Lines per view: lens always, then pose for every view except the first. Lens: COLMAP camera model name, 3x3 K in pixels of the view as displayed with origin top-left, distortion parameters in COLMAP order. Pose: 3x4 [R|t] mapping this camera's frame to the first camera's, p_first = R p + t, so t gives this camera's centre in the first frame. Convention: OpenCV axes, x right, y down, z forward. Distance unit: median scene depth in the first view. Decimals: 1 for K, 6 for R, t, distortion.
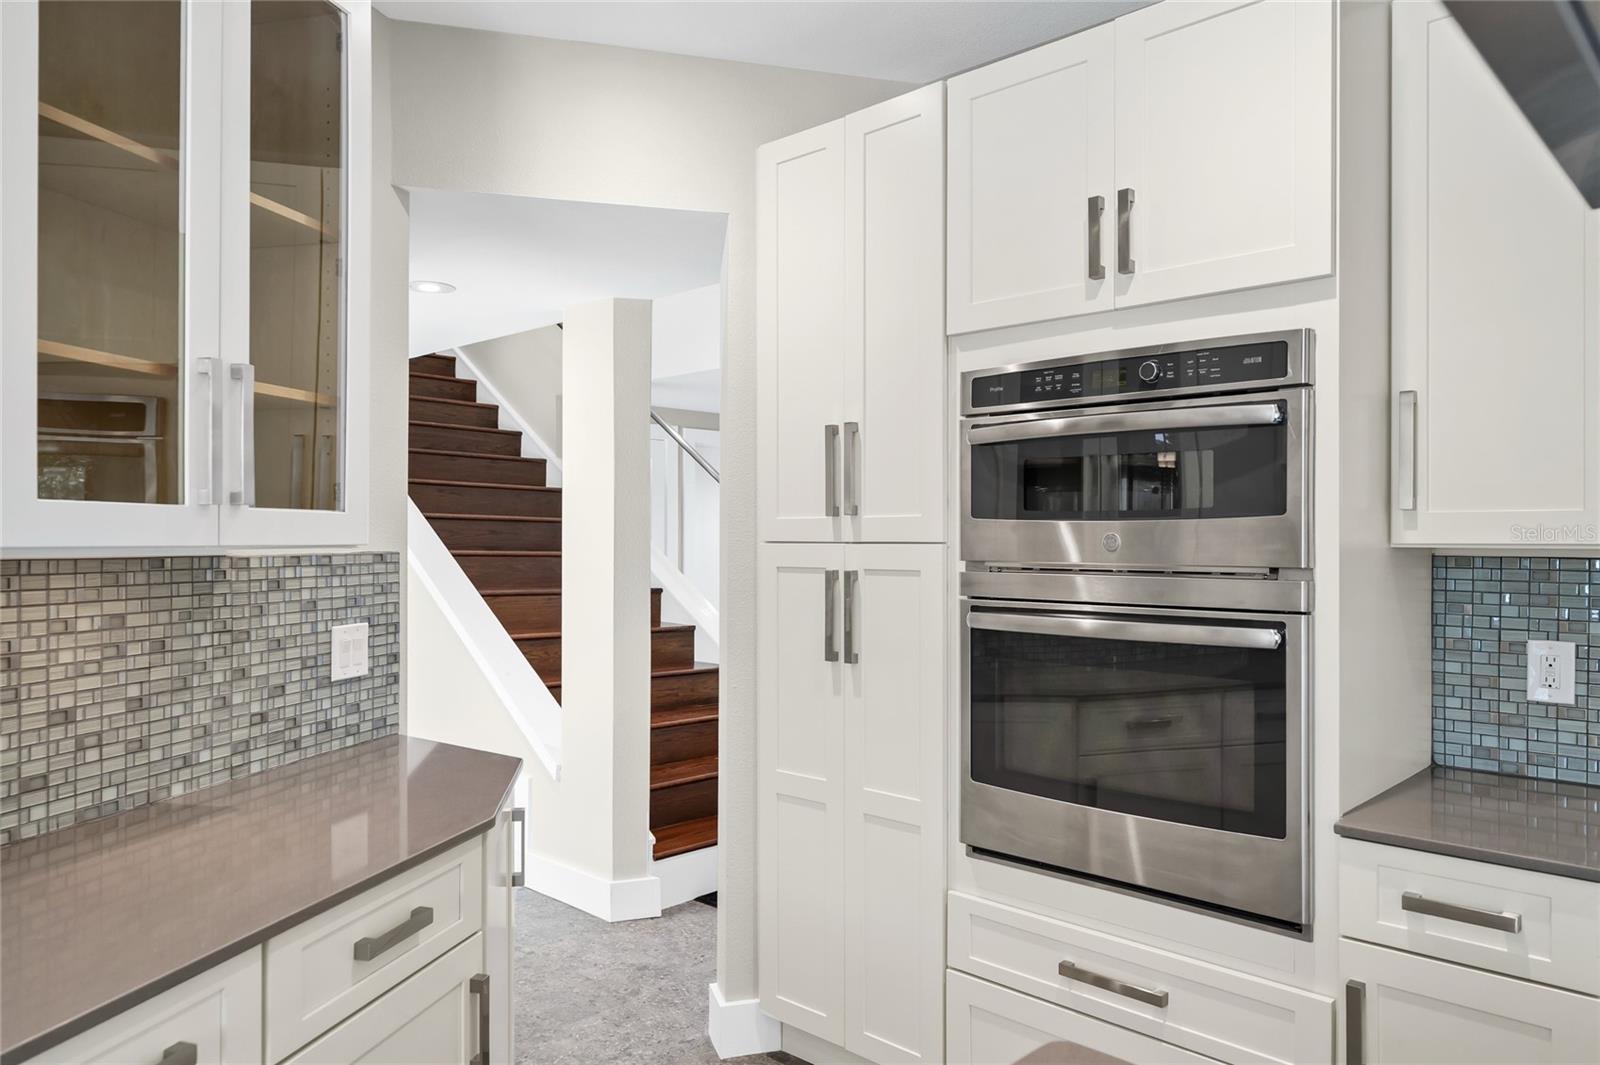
lens RADIAL K [[1079.1, 0, 799.2], [0, 1079.1, 534.8], [0, 0, 1]] dist [0.001091, 0.003713]
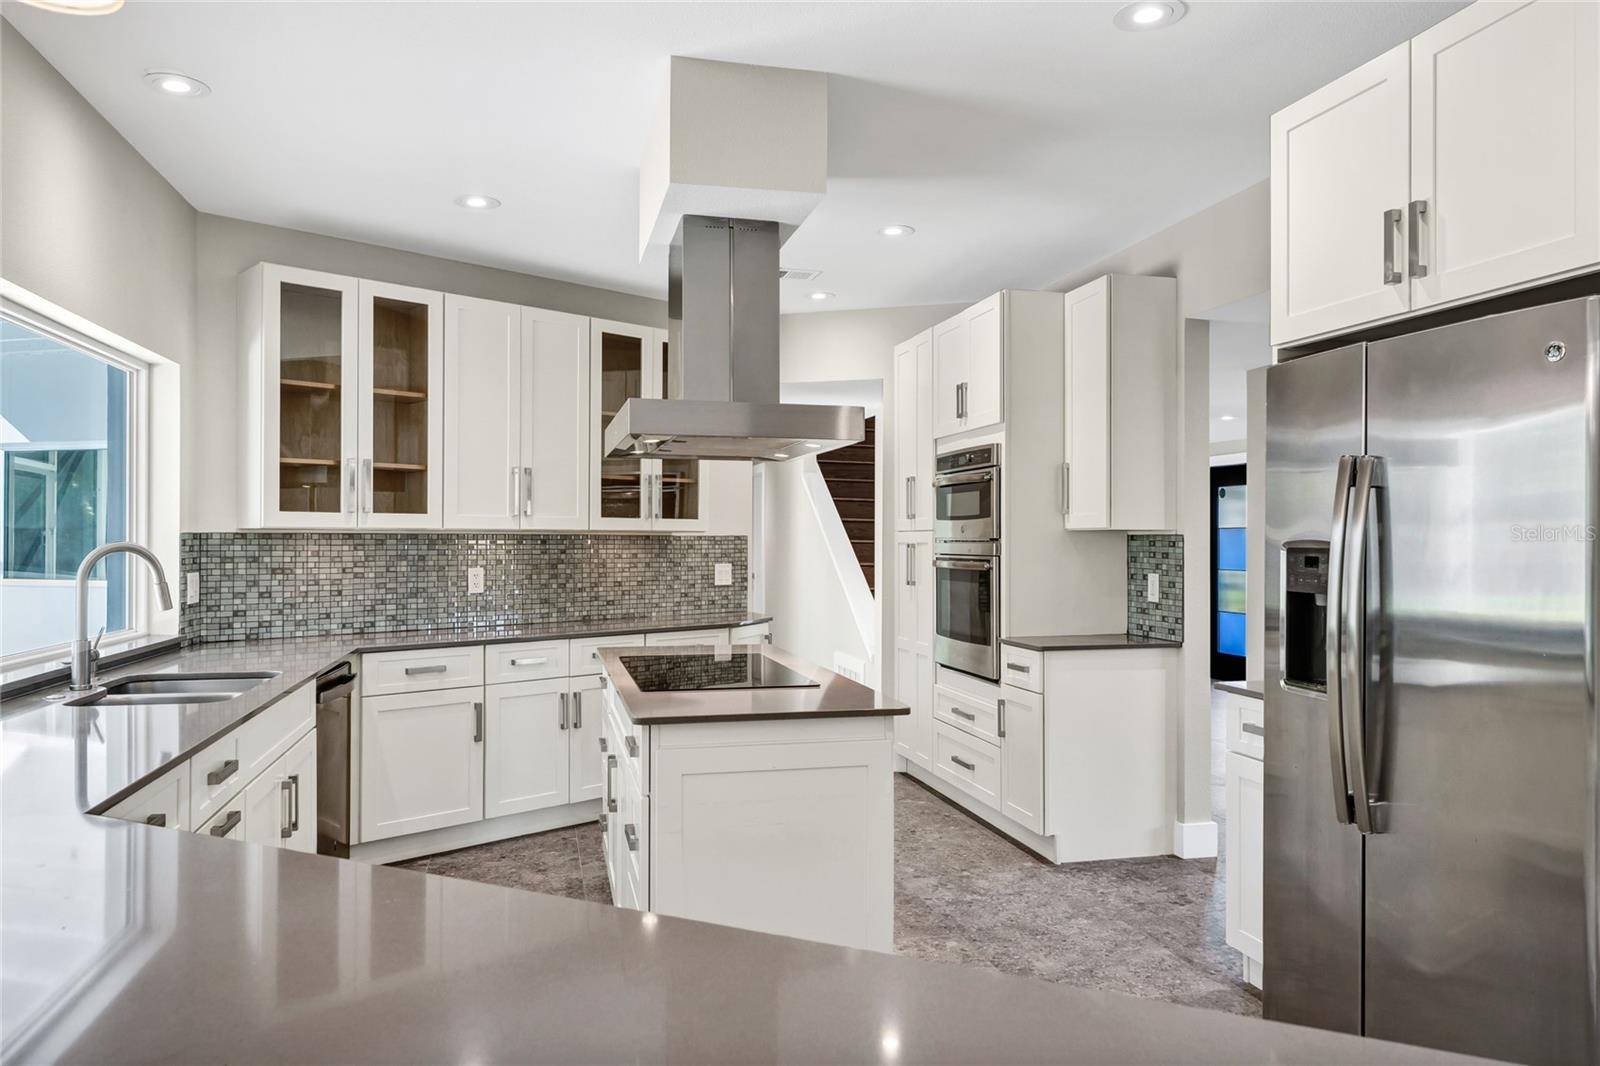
lens RADIAL K [[1079.1, 0, 806.6], [0, 1079.1, 534.1], [0, 0, 1]] dist [0.001091, 0.003713]
pose [[0.850415, -0.002802, -0.526106, 1.211346], [0.000384, 0.999989, -0.004705, 0.028654], [0.526113, 0.003799, 0.850406, -1.173253]]
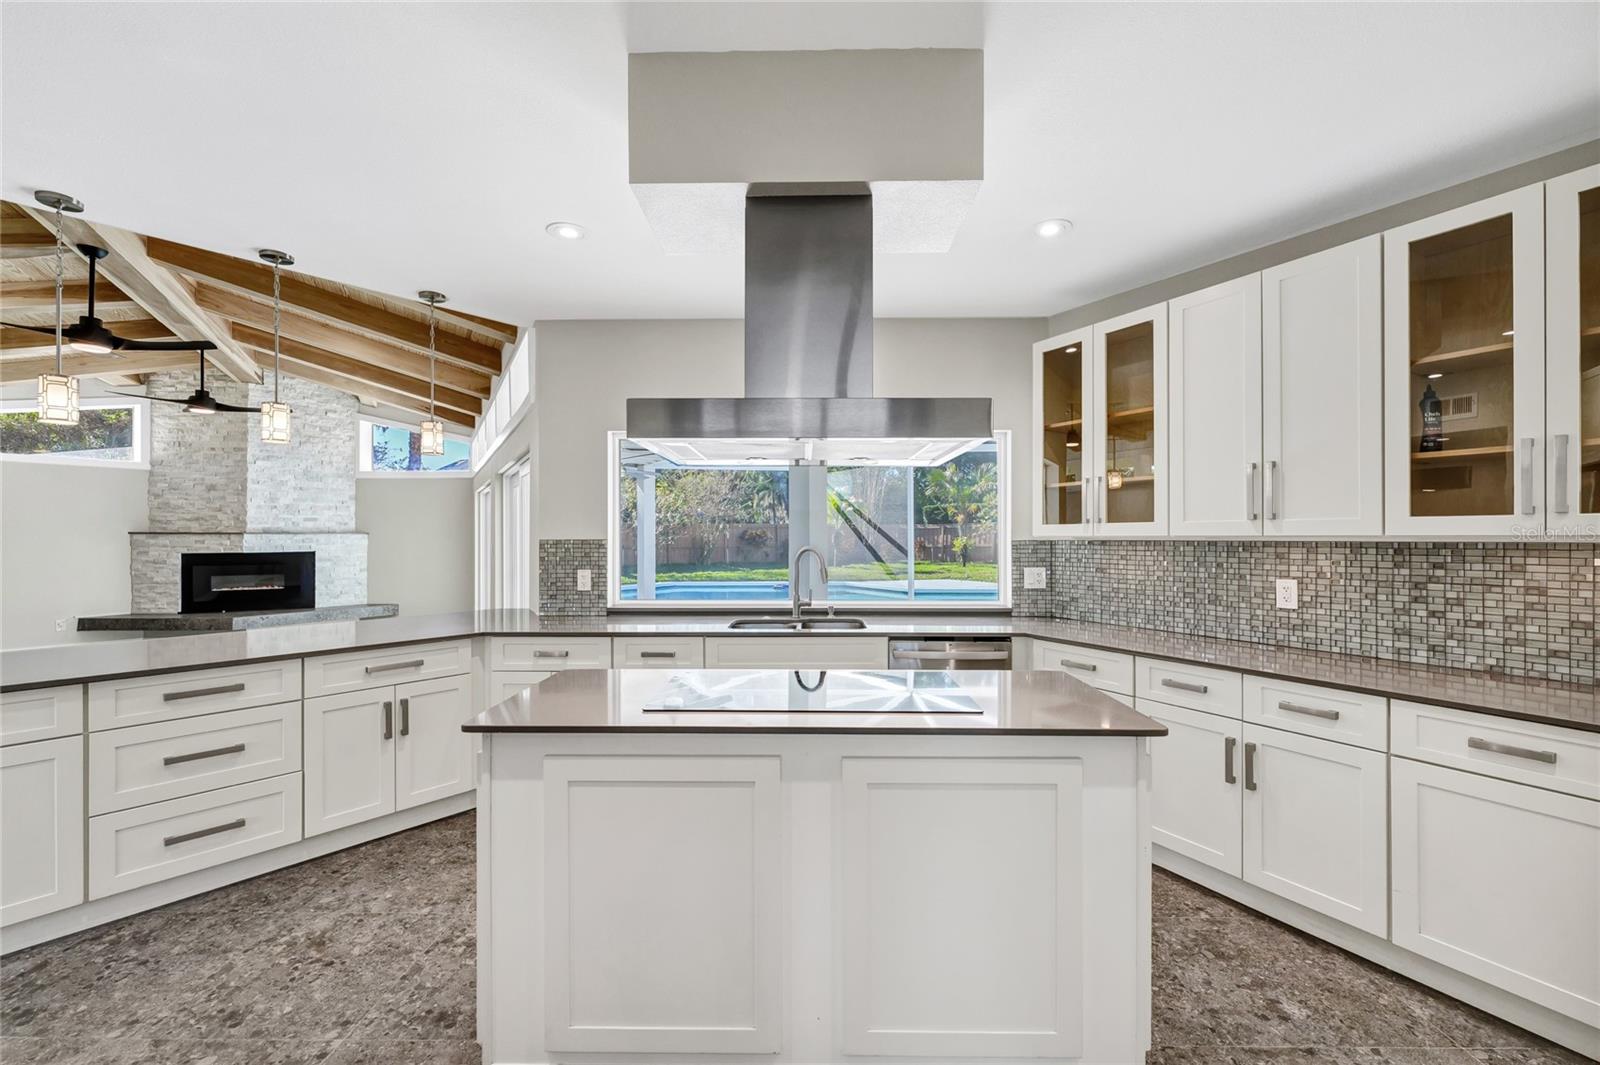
lens RADIAL K [[661.0, 0, 788.2], [0, 661.0, 533.2], [0, 0, 1]] dist [-0.003301, 0.000160]
pose [[-0.727744, -0.005342, -0.685828, 0.919566], [0.000982, 0.999961, -0.008831, 0.012303], [0.685848, -0.007100, -0.727710, 0.716423]]
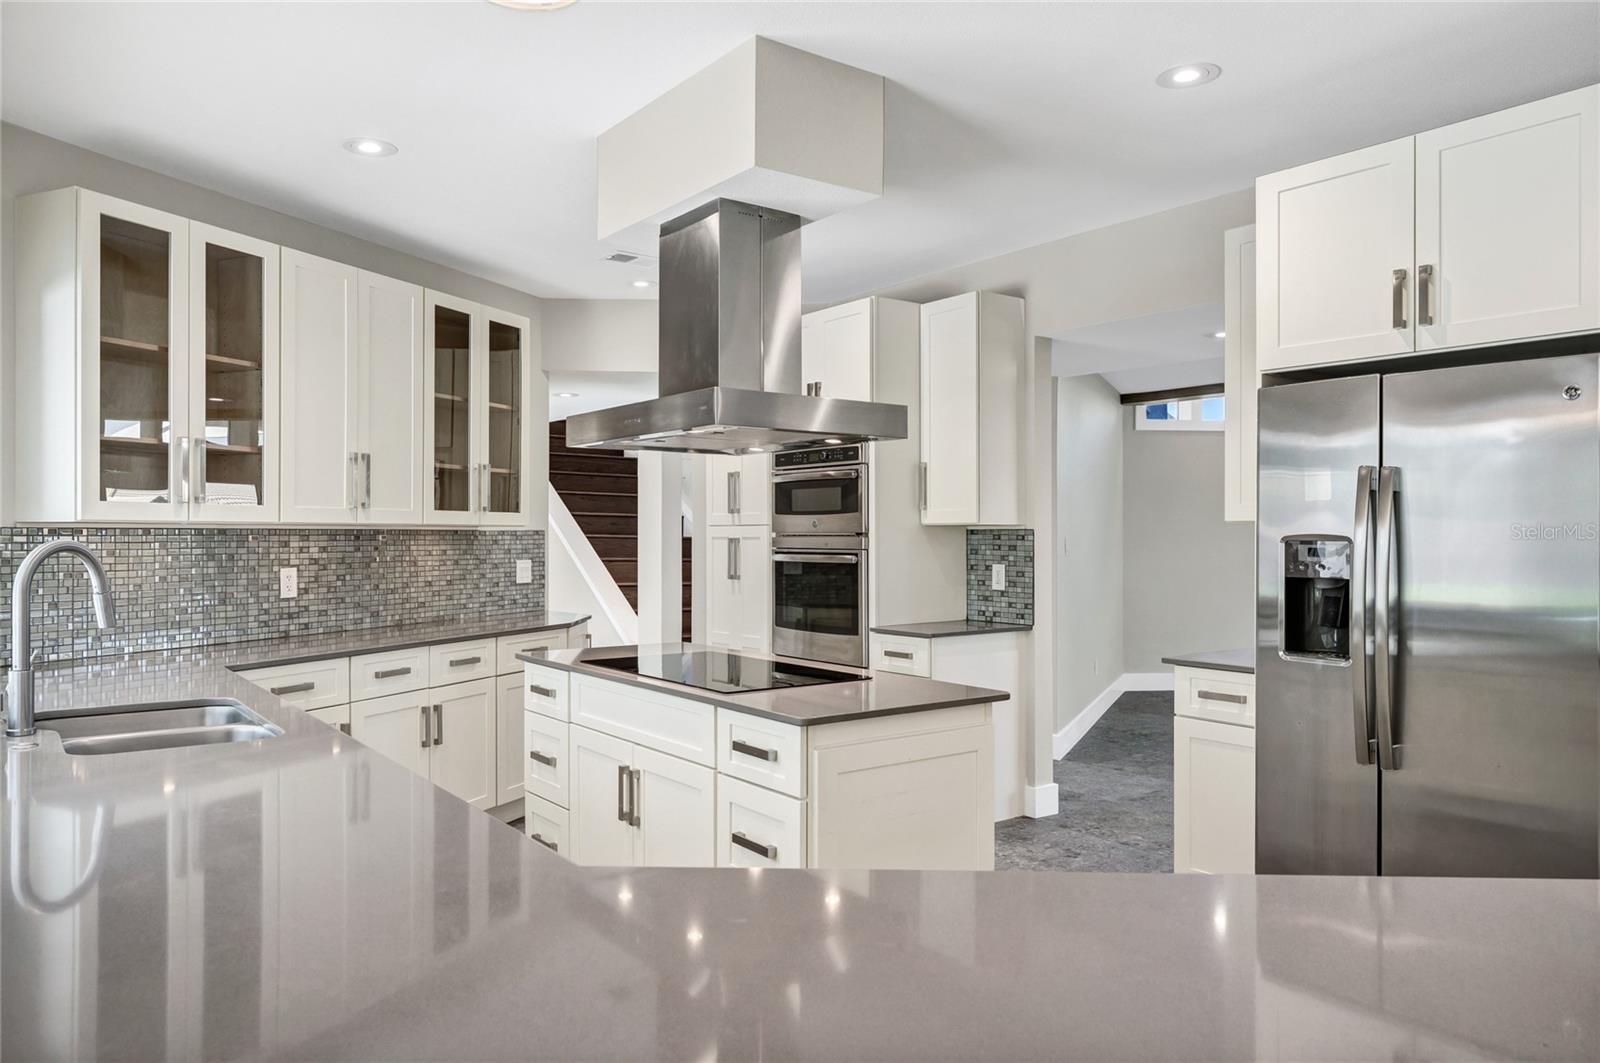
lens RADIAL K [[1079.1, 0, 796.6], [0, 1079.1, 529.2], [0, 0, 1]] dist [0.001091, 0.003713]
pose [[0.987253, -0.002628, -0.159137, 0.619081], [0.002221, 0.999994, -0.002739, 0.025401], [0.159143, 0.002351, 0.987253, -1.394609]]
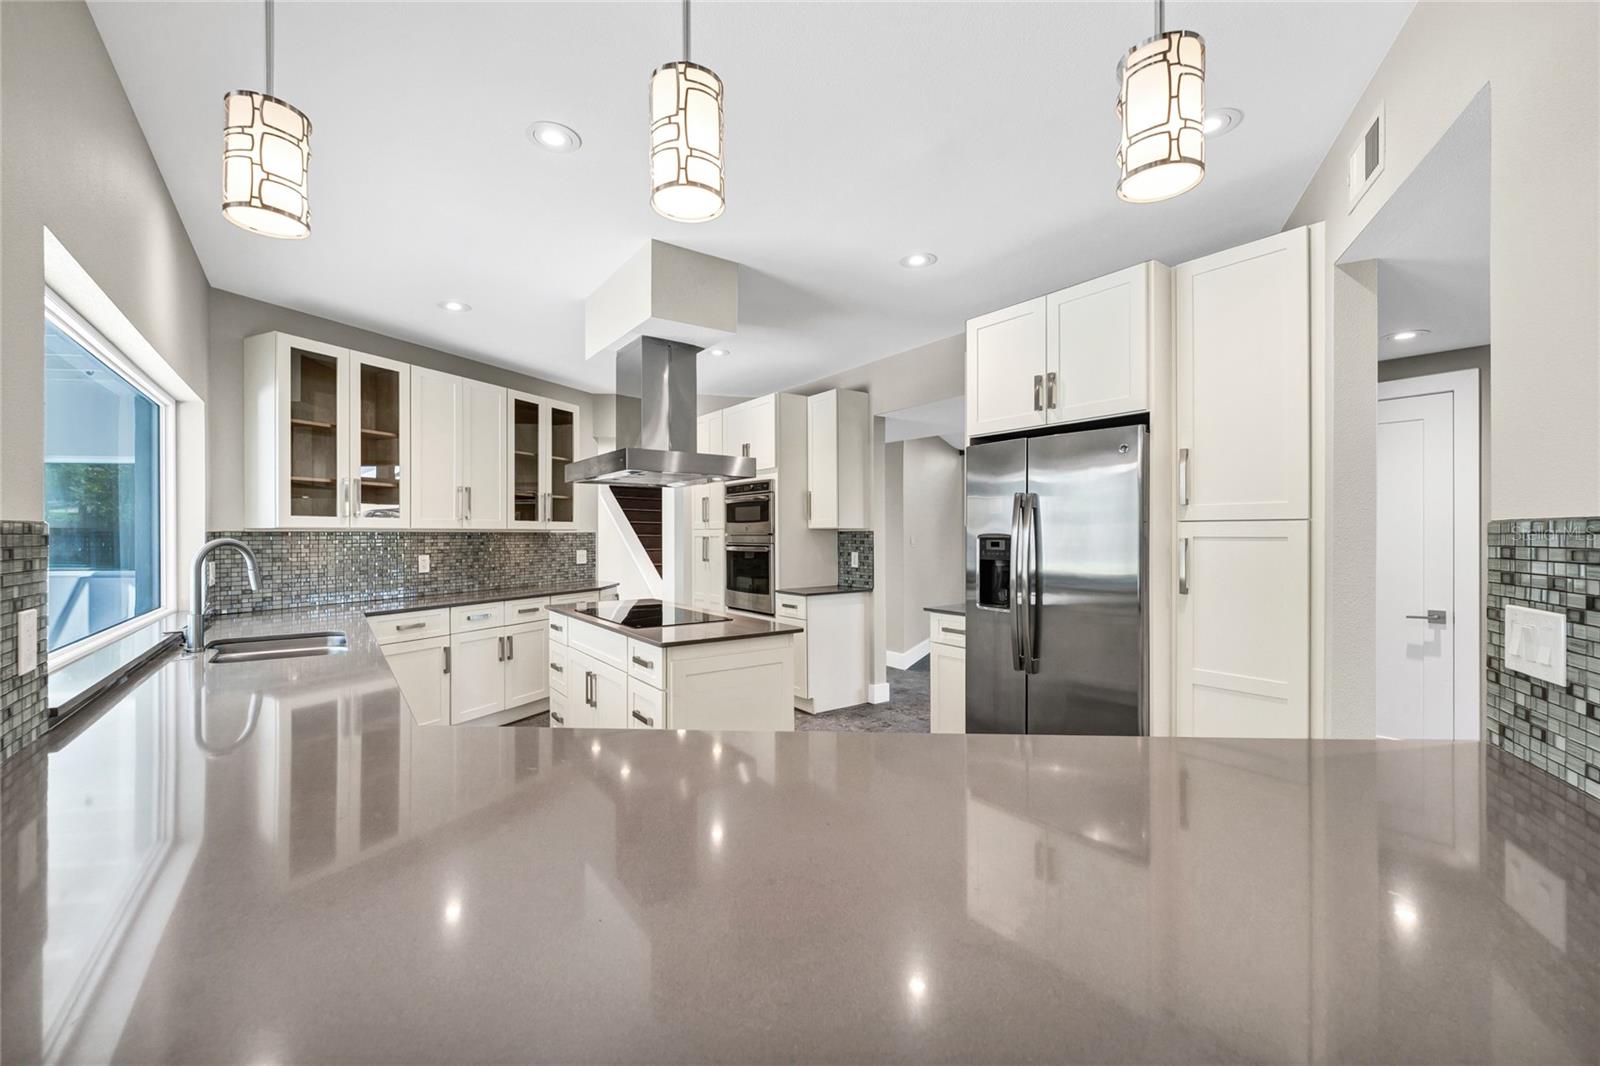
lens RADIAL K [[651.0, 0, 799.3], [0, 651.0, 533.5], [0, 0, 1]] dist [-0.004424, 0.000027]
pose [[0.985094, -0.004905, -0.171946, 0.885247], [0.004964, 0.999988, -0.000086, 0.028244], [0.171944, -0.000769, 0.985106, -1.374880]]
